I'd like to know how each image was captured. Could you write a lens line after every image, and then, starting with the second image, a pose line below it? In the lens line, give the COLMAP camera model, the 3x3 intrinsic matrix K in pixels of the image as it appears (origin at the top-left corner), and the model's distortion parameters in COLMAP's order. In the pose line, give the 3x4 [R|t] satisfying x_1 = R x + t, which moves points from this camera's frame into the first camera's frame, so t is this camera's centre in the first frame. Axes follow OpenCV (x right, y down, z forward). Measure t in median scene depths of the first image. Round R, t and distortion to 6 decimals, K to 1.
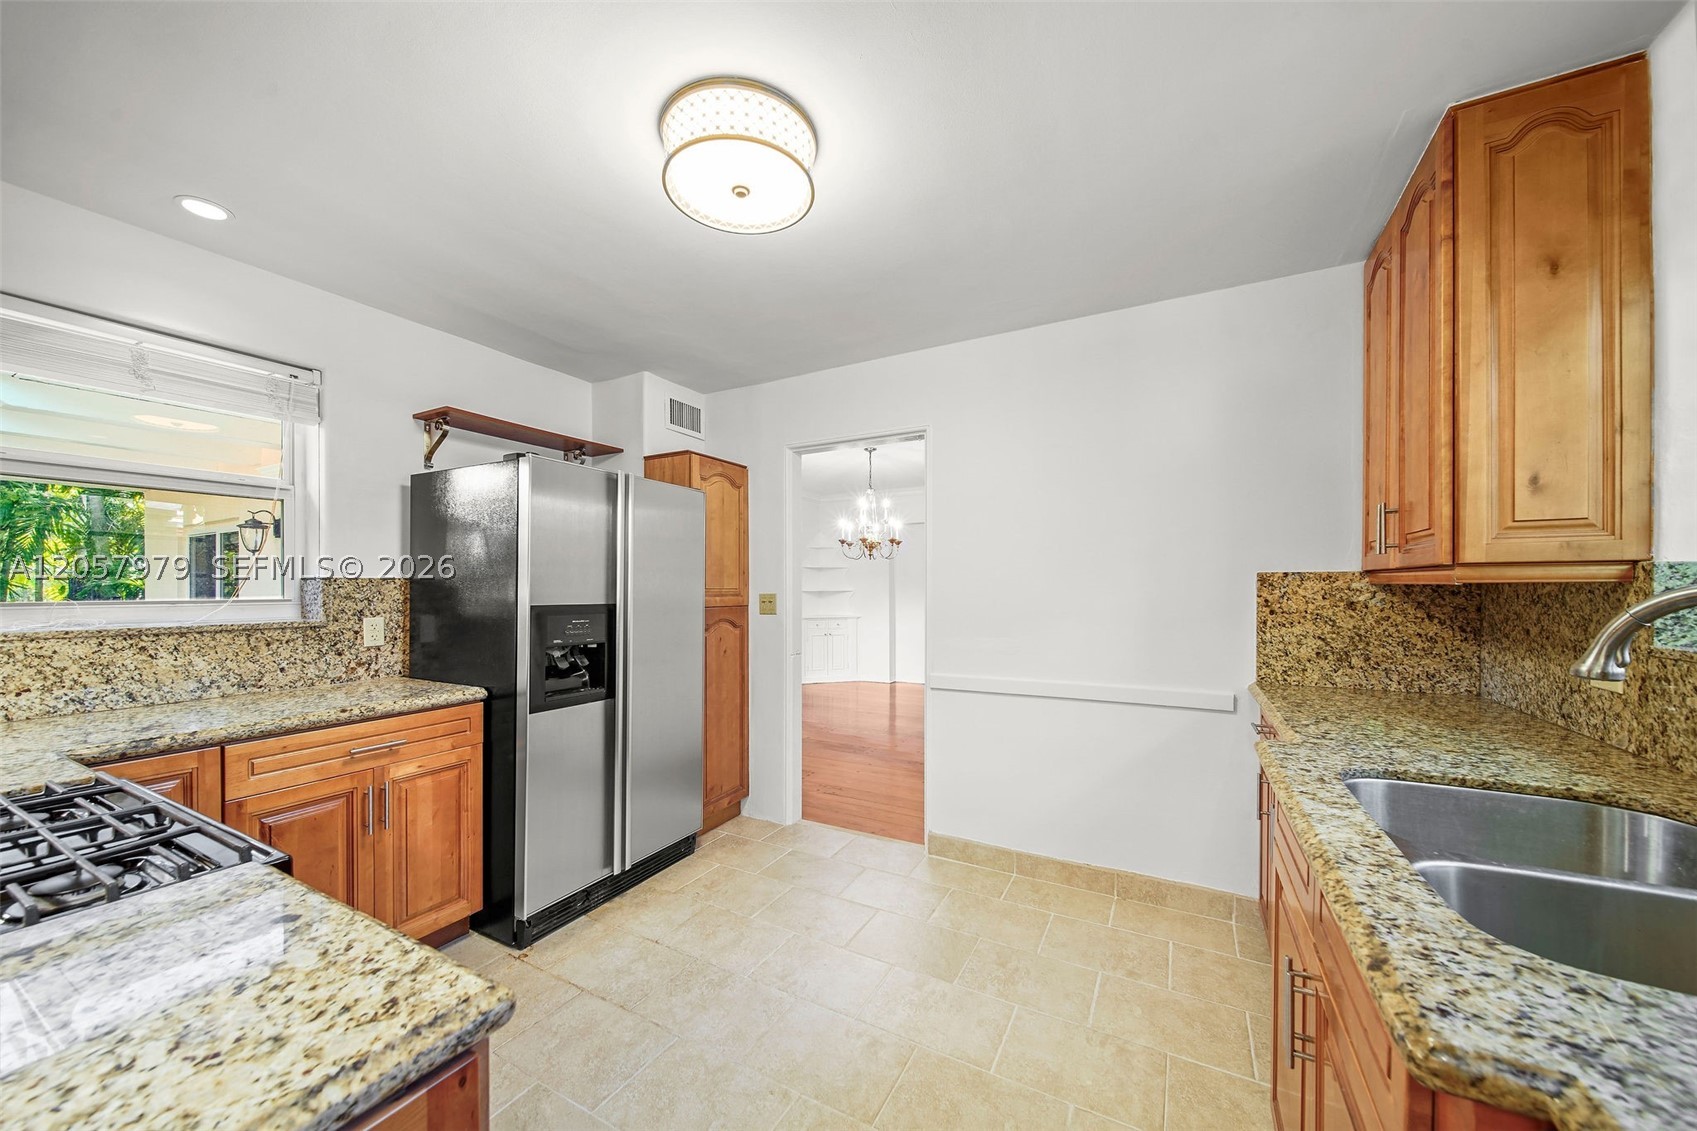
lens RADIAL K [[604.9, 0, 854.1], [0, 604.9, 597.4], [0, 0, 1]] dist [-0.002953, 0.000032]
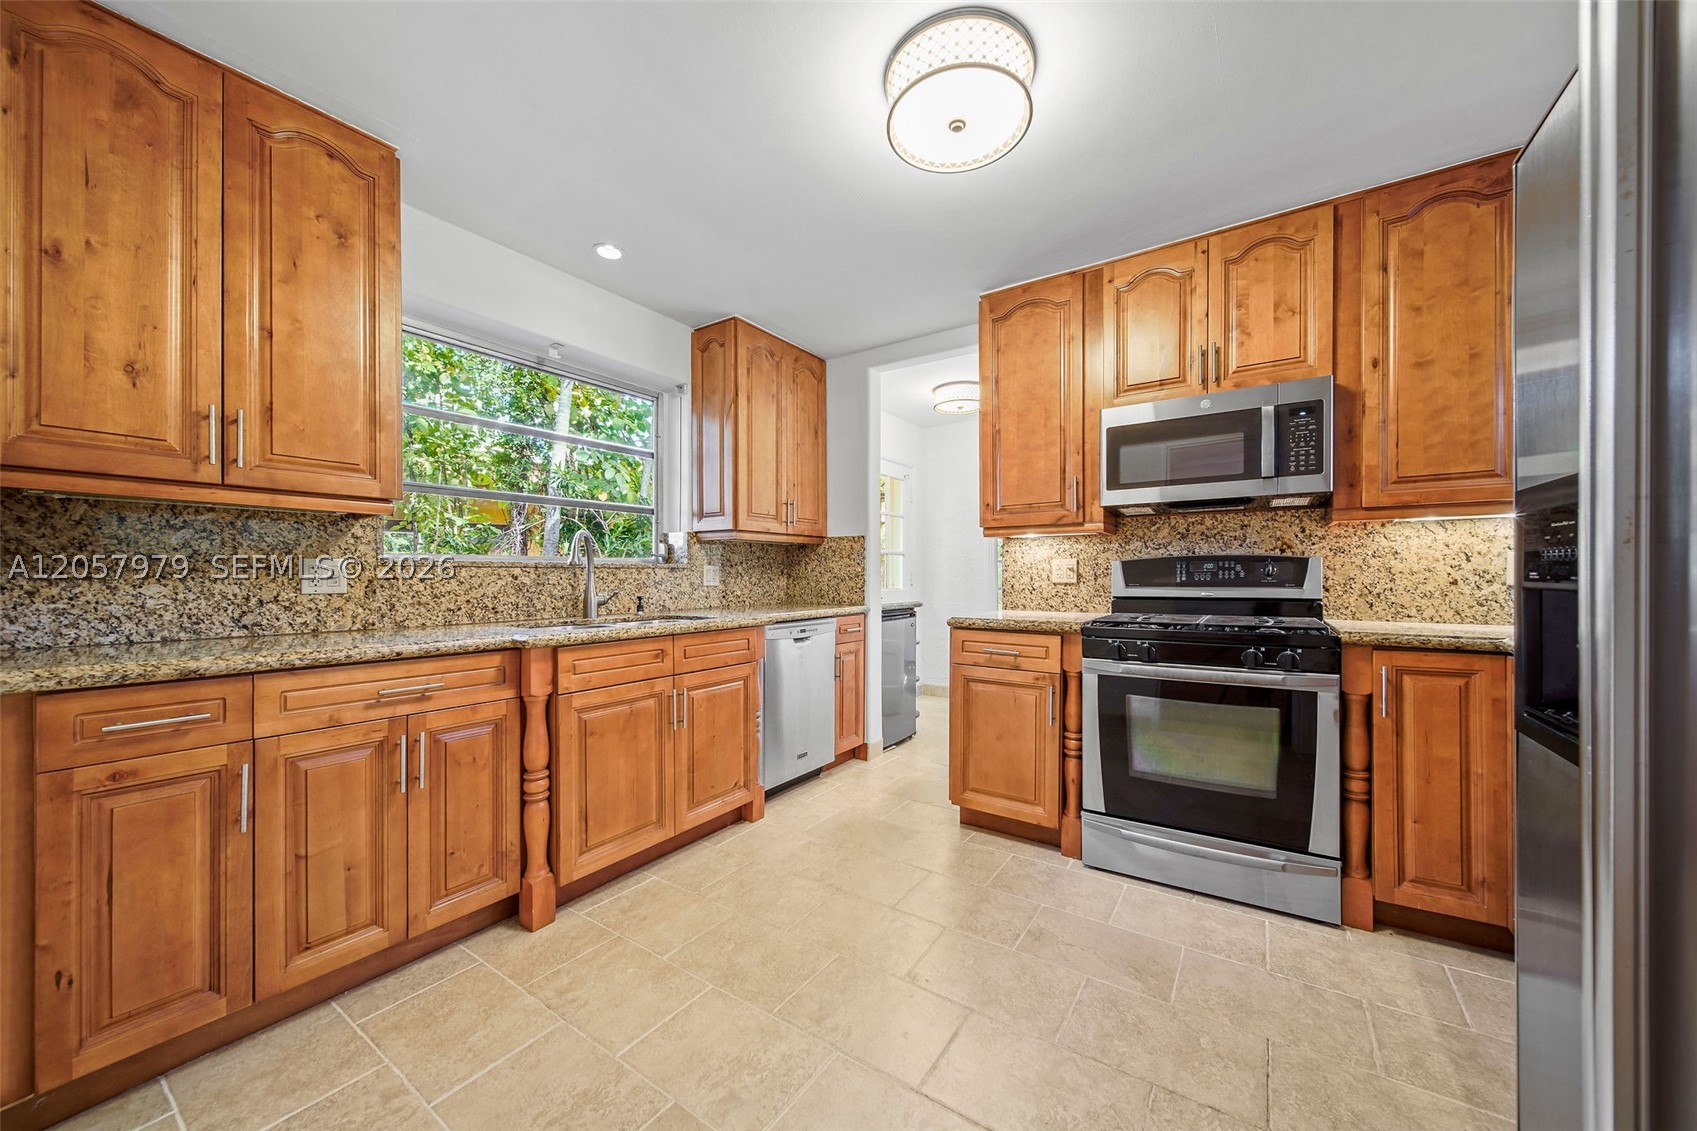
lens RADIAL K [[604.9, 0, 849.4], [0, 604.9, 575.4], [0, 0, 1]] dist [-0.002953, 0.000032]
pose [[-0.994997, 0.002052, 0.099881, -0.098545], [0.001807, 0.999995, -0.002541, 0.100194], [-0.099885, -0.002348, -0.994996, 1.910236]]
